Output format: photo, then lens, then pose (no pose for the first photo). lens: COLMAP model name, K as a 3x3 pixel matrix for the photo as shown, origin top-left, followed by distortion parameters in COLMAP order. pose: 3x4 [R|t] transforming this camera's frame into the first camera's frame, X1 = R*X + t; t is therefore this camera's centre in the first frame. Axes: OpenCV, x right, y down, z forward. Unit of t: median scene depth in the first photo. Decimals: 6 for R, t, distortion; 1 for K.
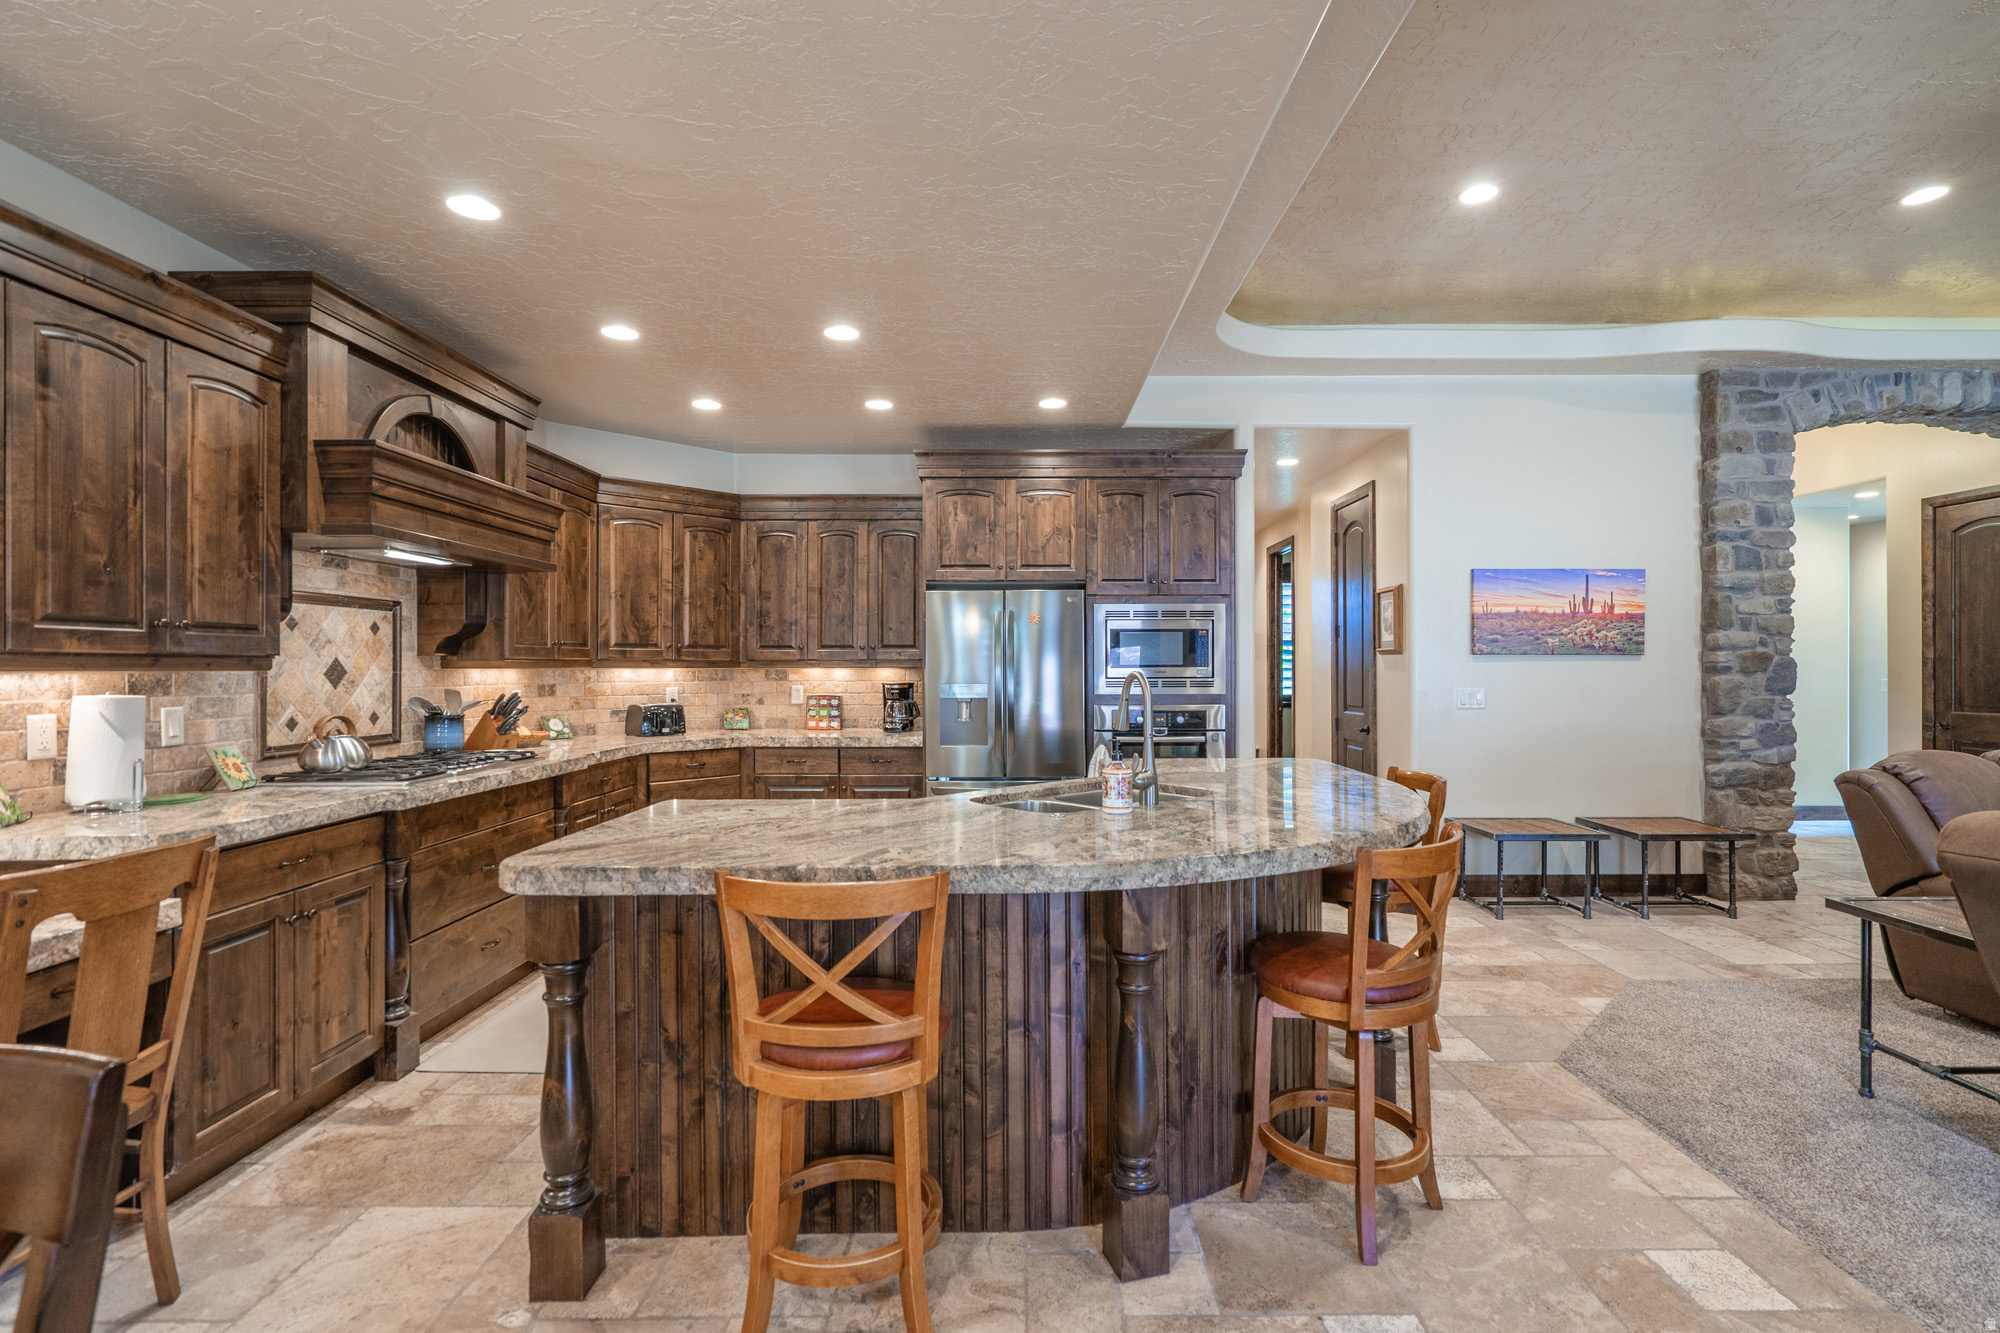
lens RADIAL K [[919.8, 0, 1008.2], [0, 919.8, 650.9], [0, 0, 1]] dist [-0.001852, 0.000100]
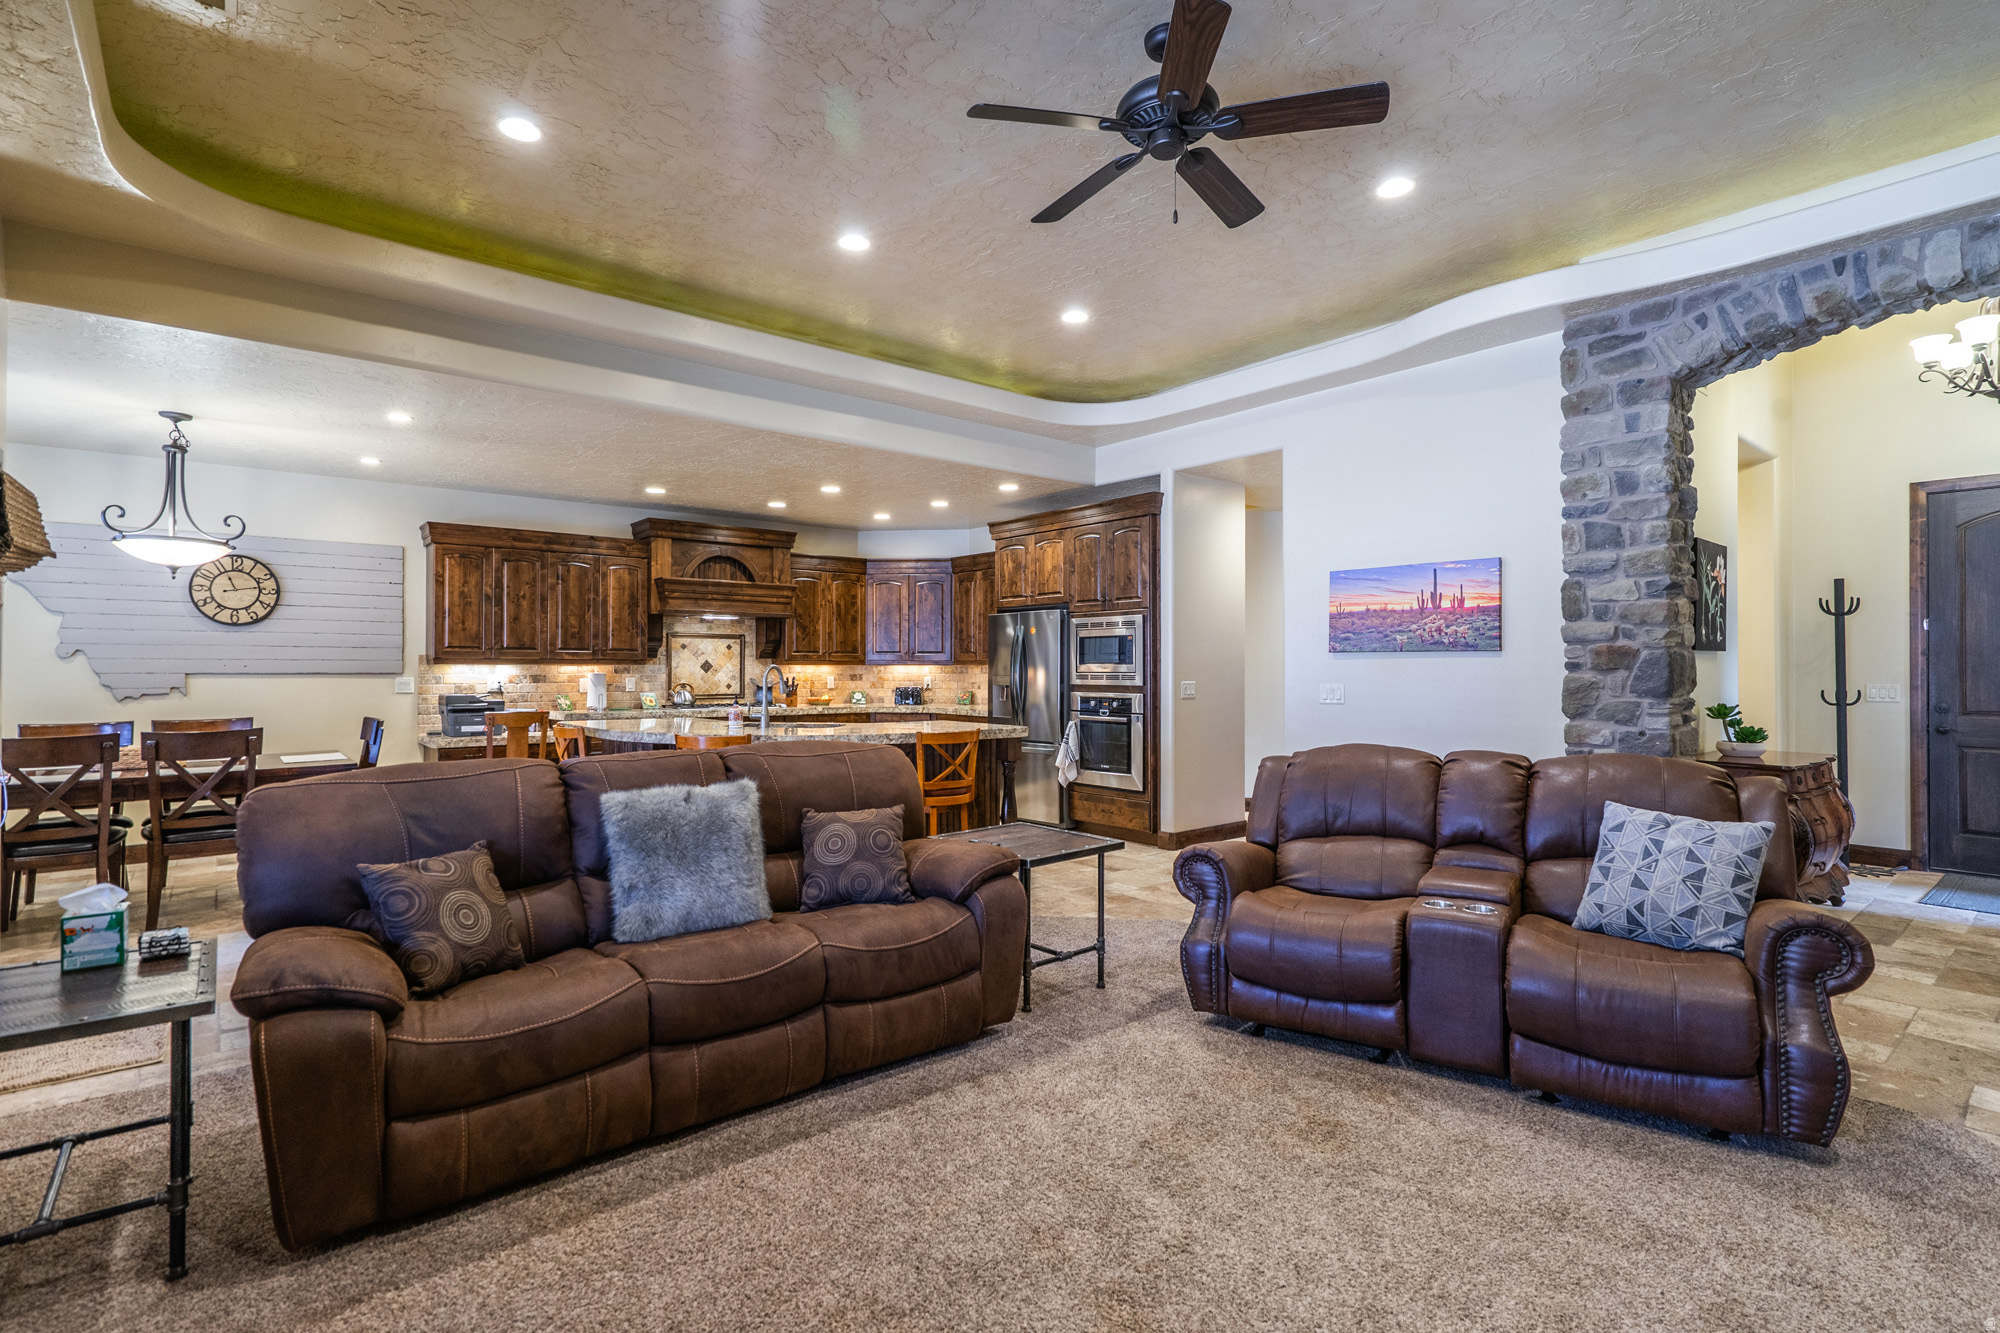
lens RADIAL K [[919.8, 0, 1008.2], [0, 919.8, 650.9], [0, 0, 1]] dist [-0.001852, 0.000100]
pose [[0.649197, -0.012367, -0.760520, 1.092264], [0.010911, 0.999916, -0.006945, 0.005798], [0.760542, -0.003789, 0.649278, 0.027199]]
